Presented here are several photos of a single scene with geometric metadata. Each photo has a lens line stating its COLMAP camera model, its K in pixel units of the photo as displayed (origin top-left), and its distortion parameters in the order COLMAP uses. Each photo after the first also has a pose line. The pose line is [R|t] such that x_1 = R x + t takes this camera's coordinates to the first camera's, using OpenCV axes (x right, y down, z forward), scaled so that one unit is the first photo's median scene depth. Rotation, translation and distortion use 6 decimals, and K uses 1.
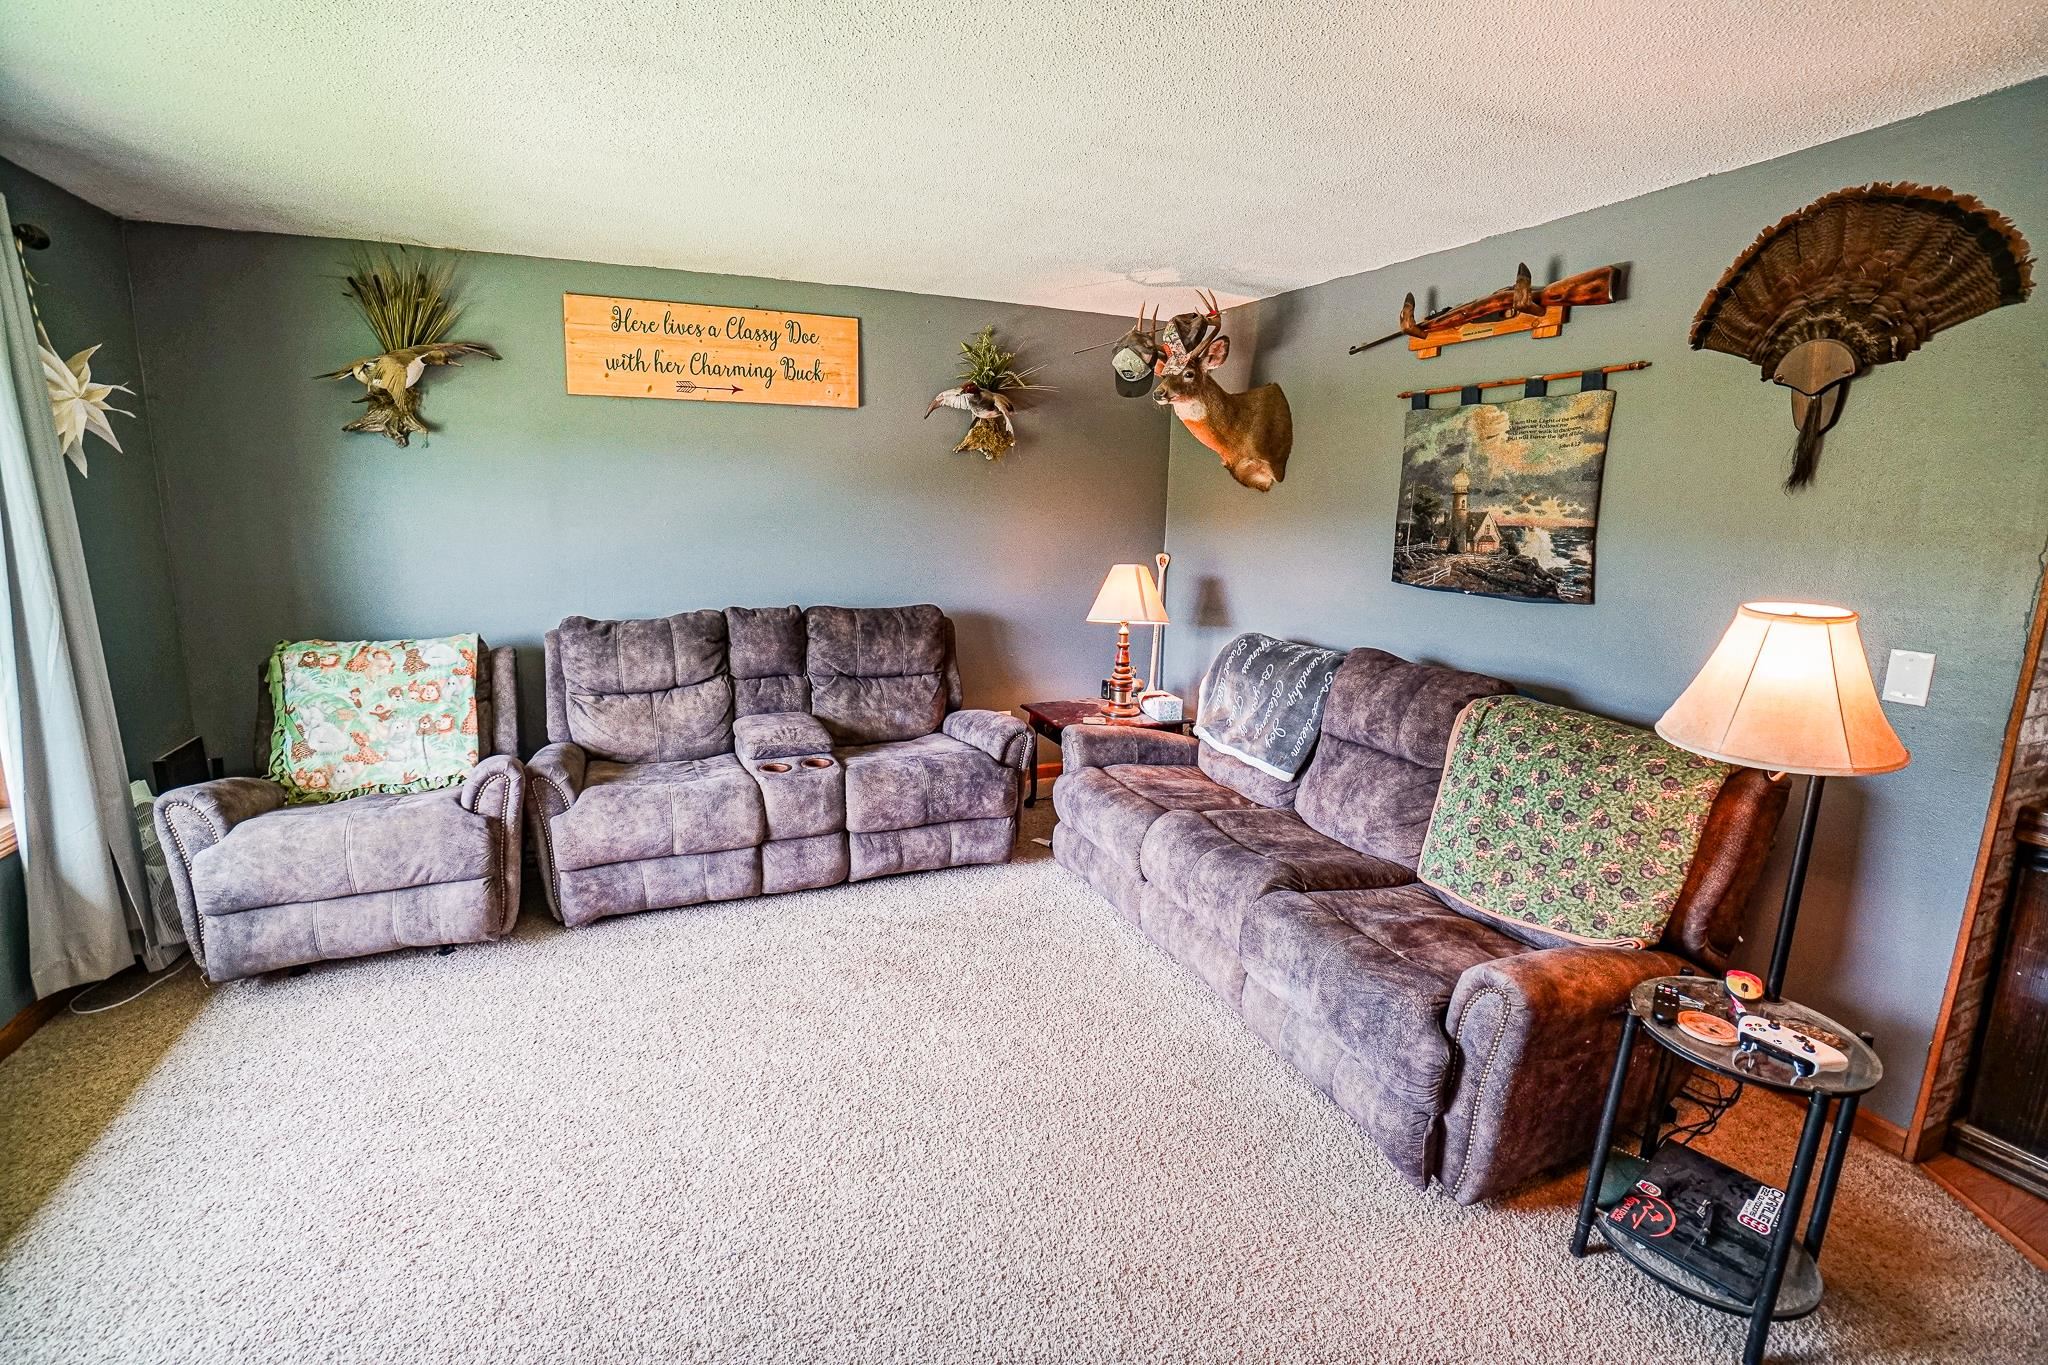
lens RADIAL K [[894.4, 0, 1008.1], [0, 894.4, 662.7], [0, 0, 1]] dist [-0.069641, 0.023433]
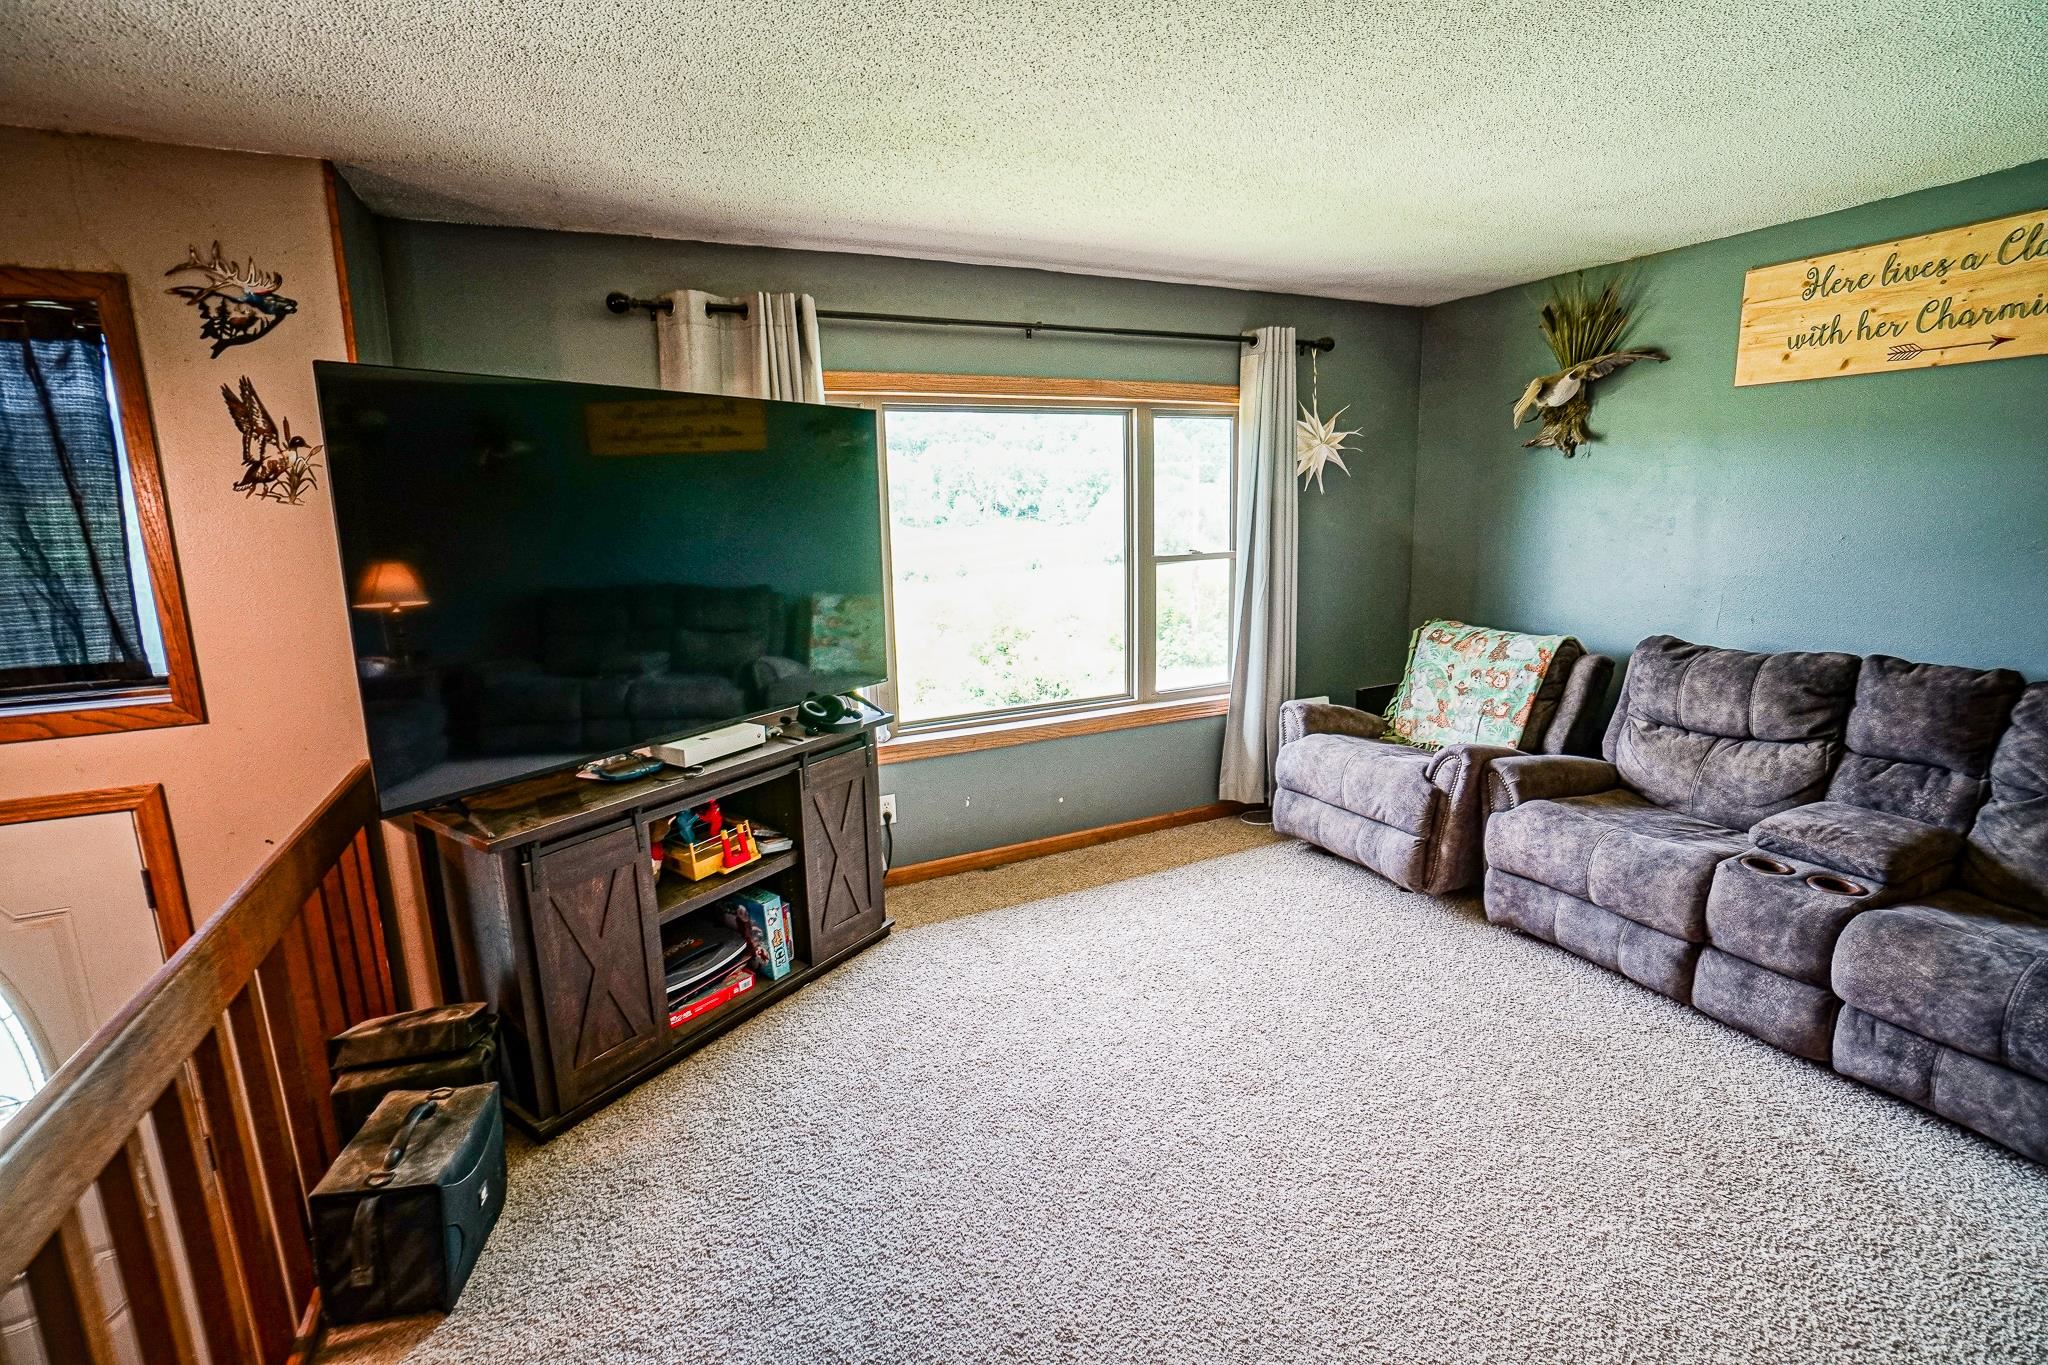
lens RADIAL K [[897.8, 0, 1005.1], [0, 897.8, 663.3], [0, 0, 1]] dist [-0.064605, 0.022940]
pose [[0.028052, 0.160027, -0.986714, 0.398993], [-0.161082, 0.974925, 0.153536, -0.054427], [0.986542, 0.154635, 0.053126, 0.290587]]
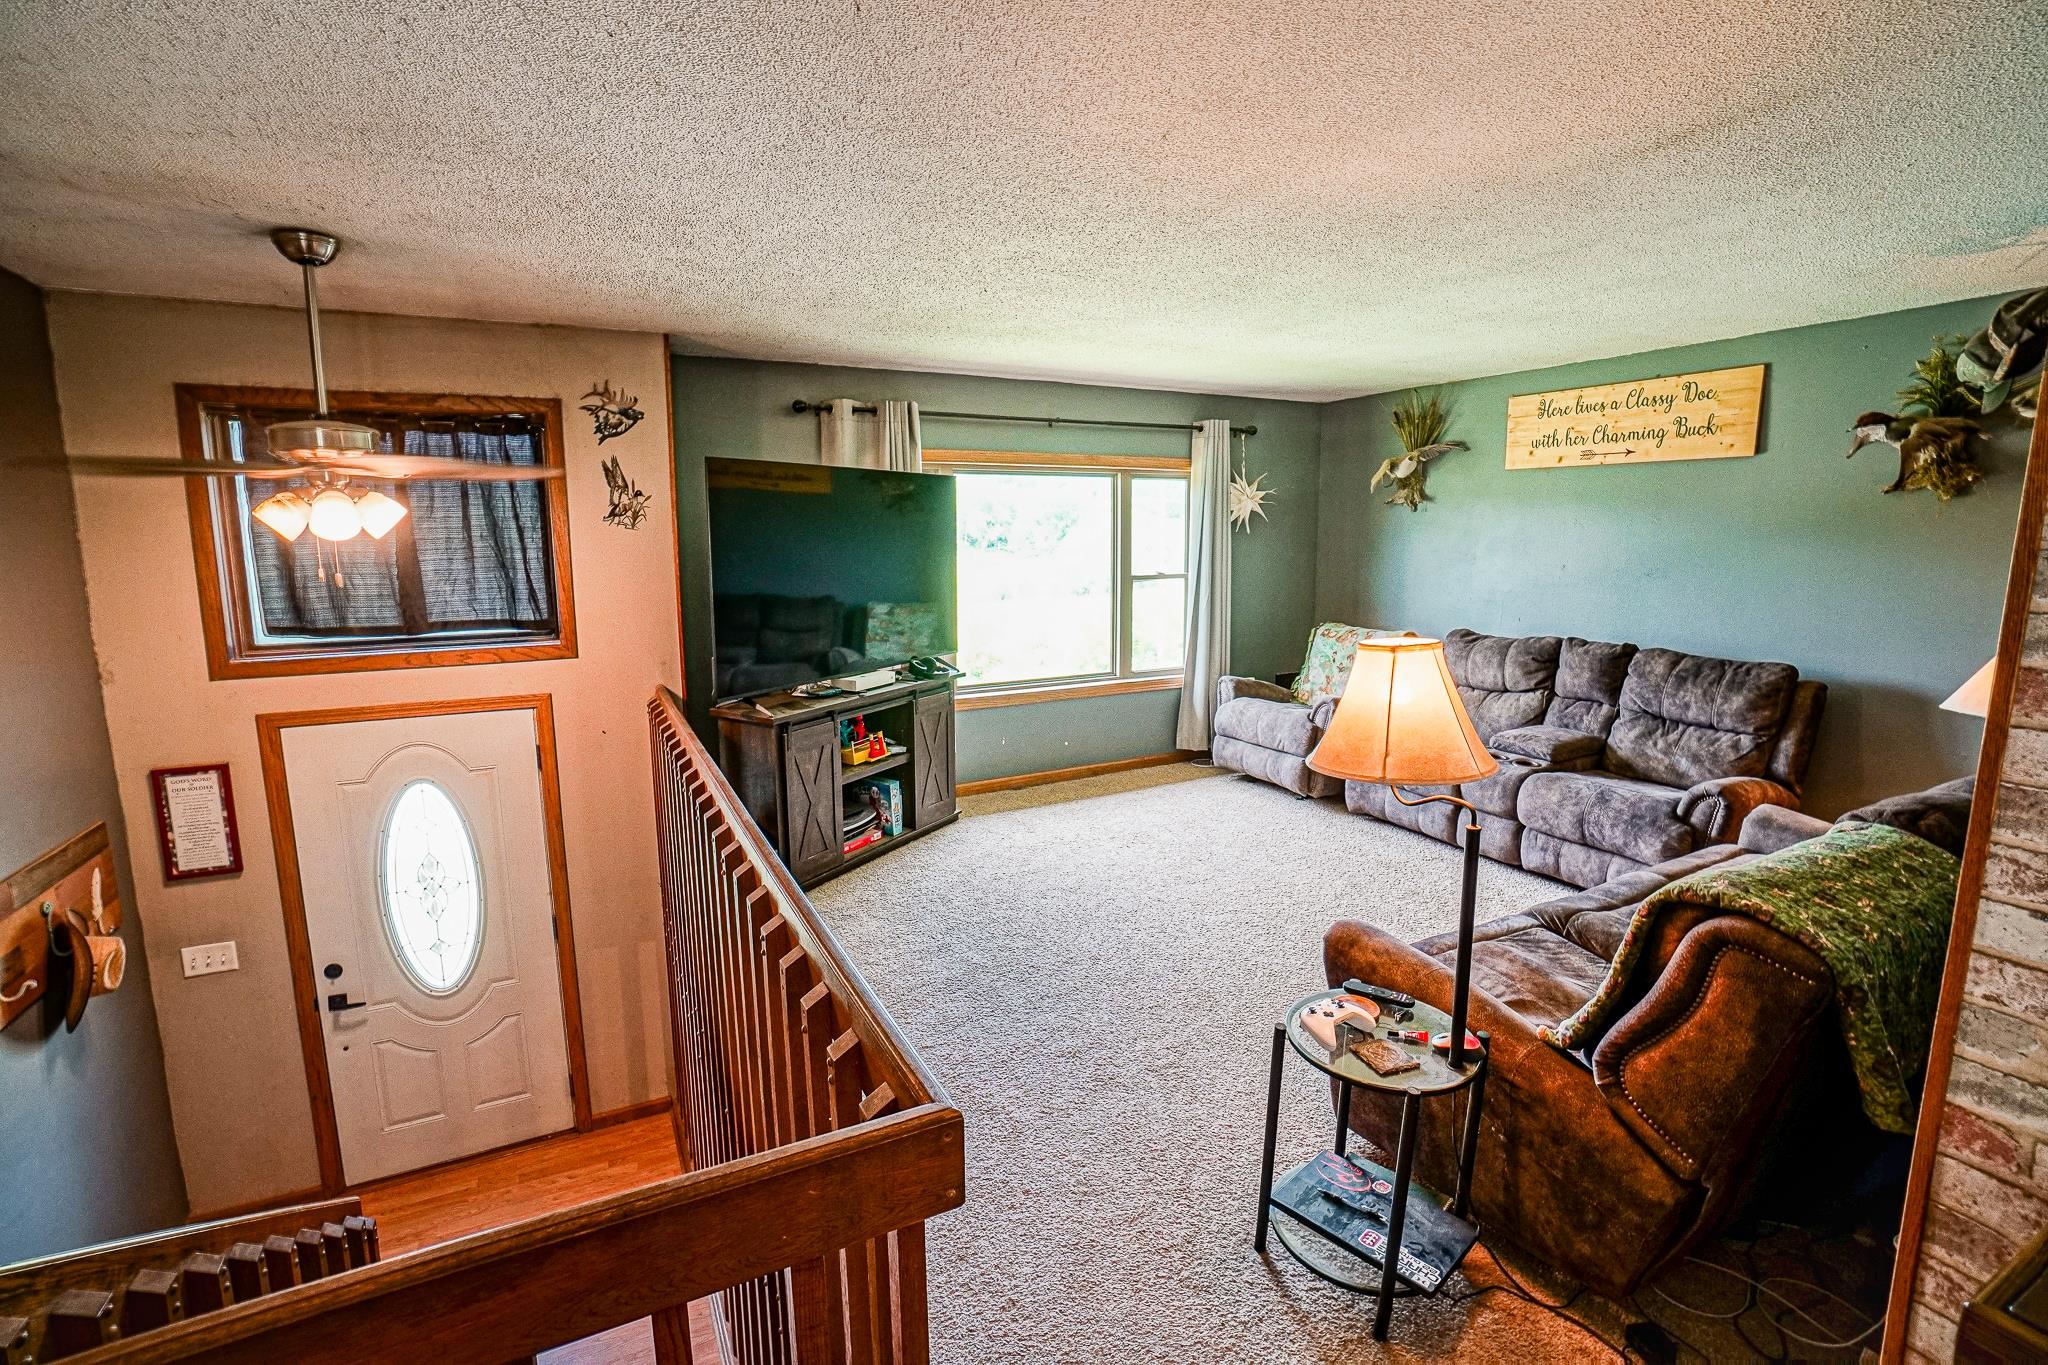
lens RADIAL K [[894.4, 0, 1008.1], [0, 894.4, 662.7], [0, 0, 1]] dist [-0.069641, 0.023433]
pose [[0.065737, 0.126437, -0.989794, 0.886410], [-0.177004, 0.977686, 0.113134, -0.030526], [0.982012, 0.167760, 0.086650, 0.178880]]
